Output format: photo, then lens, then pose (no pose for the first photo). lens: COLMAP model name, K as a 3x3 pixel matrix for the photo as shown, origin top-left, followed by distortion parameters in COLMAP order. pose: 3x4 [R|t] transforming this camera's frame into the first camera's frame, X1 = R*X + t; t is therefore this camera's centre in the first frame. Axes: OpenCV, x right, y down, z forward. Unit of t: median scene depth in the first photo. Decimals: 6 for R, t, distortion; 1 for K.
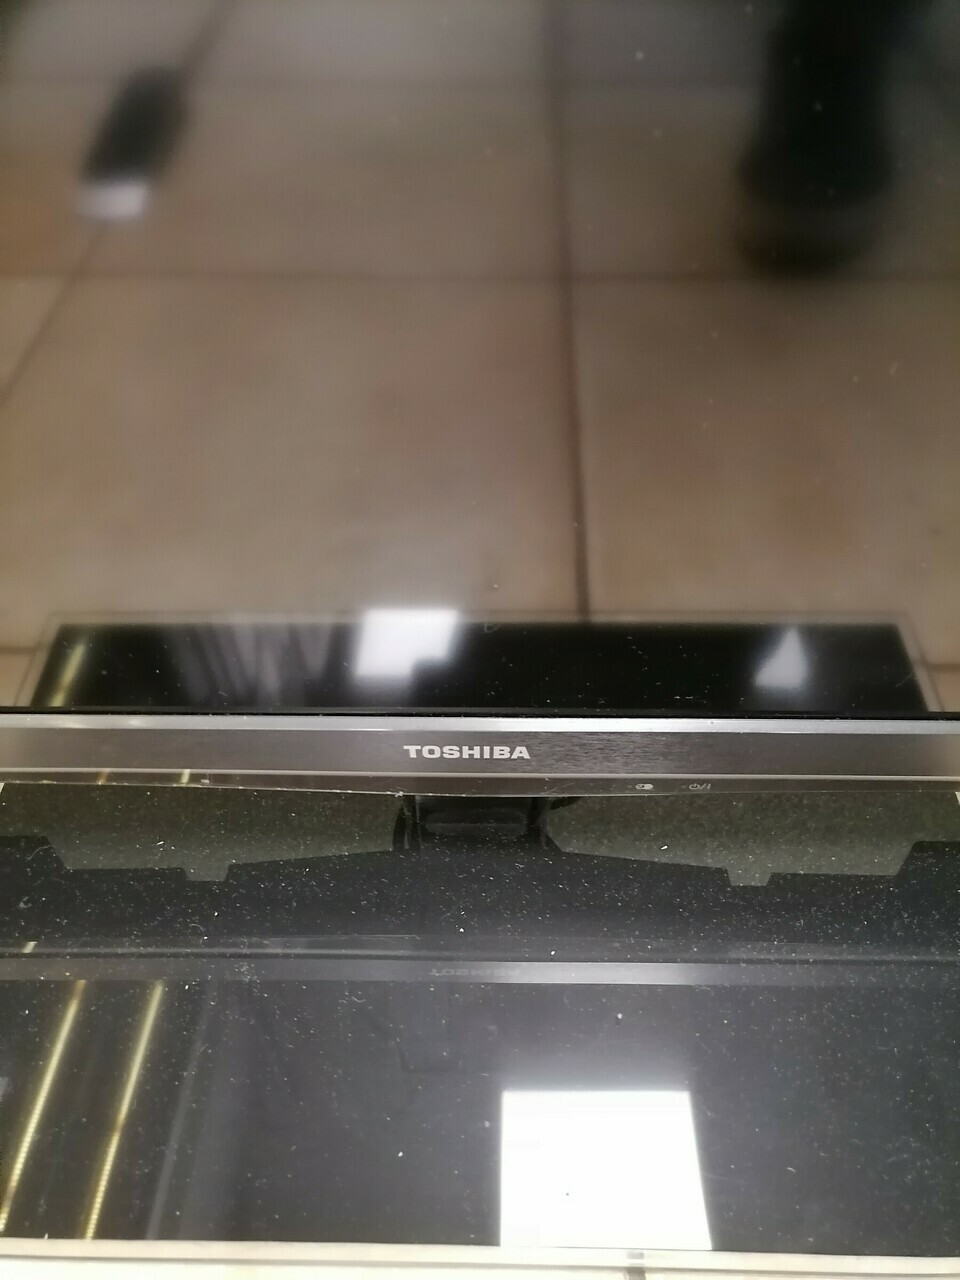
lens RADIAL K [[948.9, 0, 474.7], [0, 948.9, 640.1], [0, 0, 1]] dist [0.025097, -0.001672]
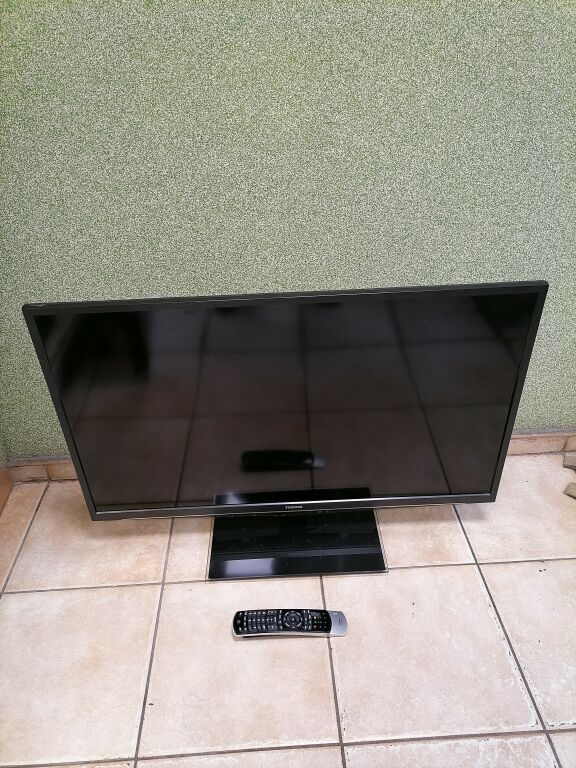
lens RADIAL K [[571.8, 0, 285.3], [0, 571.8, 384.0], [0, 0, 1]] dist [0.025786, 0.001270]
pose [[0.998310, -0.051919, 0.026115, -0.095406], [0.056673, 0.969242, -0.239496, 0.171707], [-0.012878, 0.240571, 0.970546, -2.375757]]
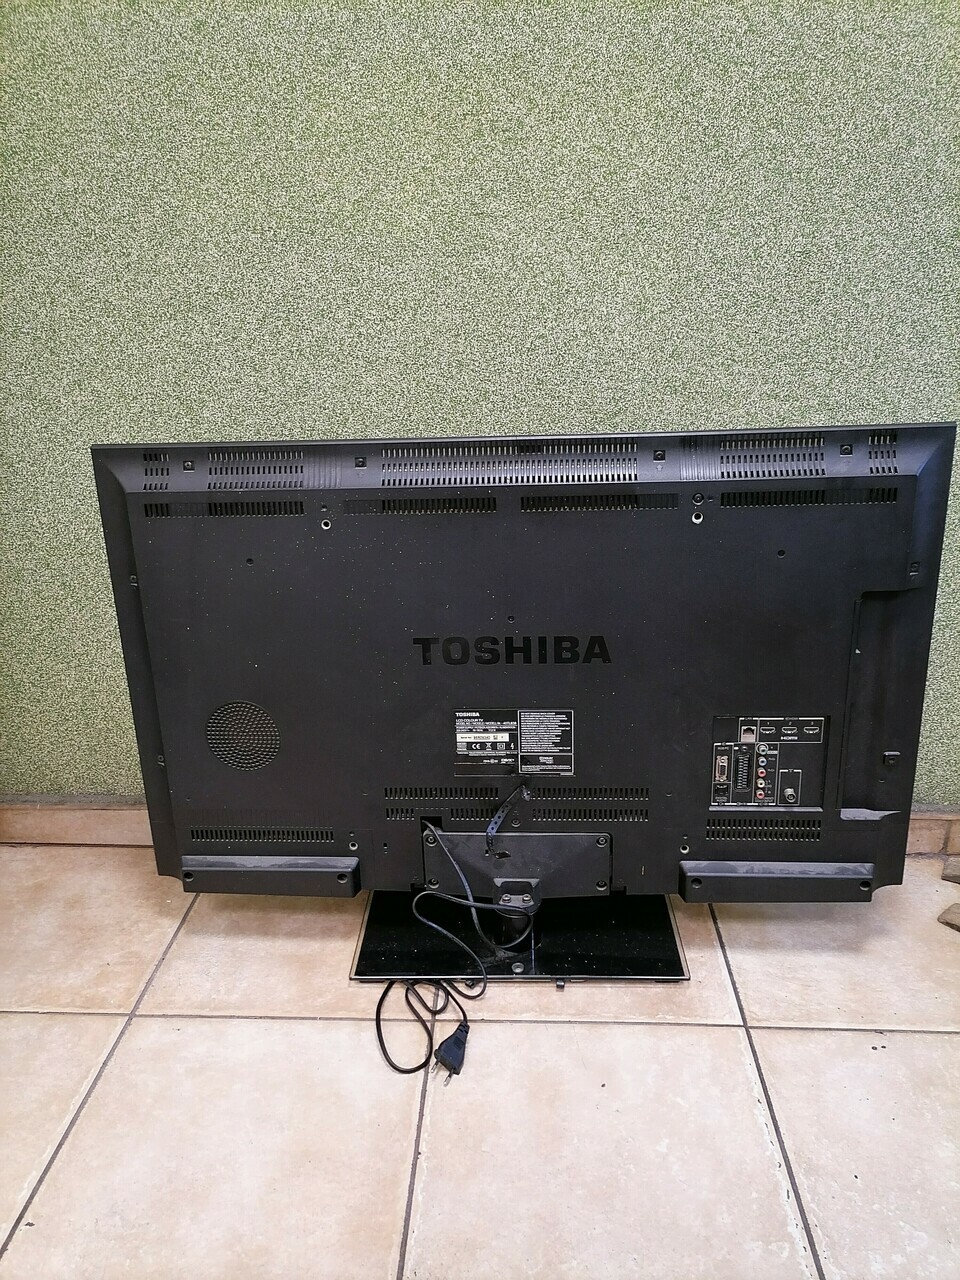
lens RADIAL K [[953.0, 0, 475.5], [0, 953.0, 640.0], [0, 0, 1]] dist [0.025786, 0.001270]
pose [[0.998682, 0.002122, -0.051273, 0.345229], [-0.025587, 0.886677, -0.461680, 0.687582], [0.044483, 0.462384, 0.885563, -1.973028]]
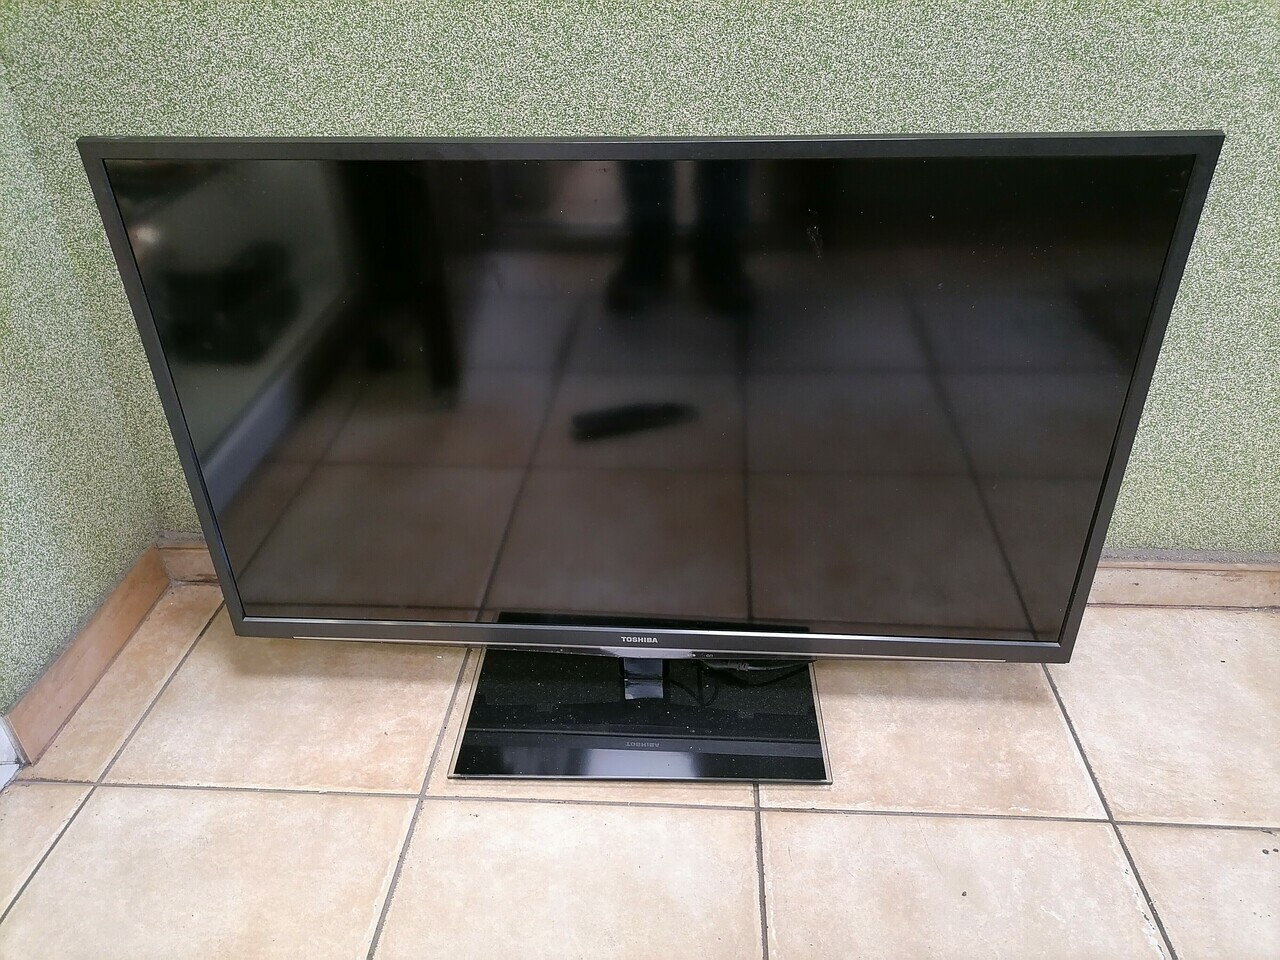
lens RADIAL K [[956.0, 0, 638.7], [0, 956.0, 485.5], [0, 0, 1]] dist [0.018106, 0.006038]
pose [[0.997990, 0.017053, -0.061031, -0.043697], [-0.033847, 0.957664, -0.285891, 0.344237], [0.053572, 0.287382, 0.956317, -1.688039]]
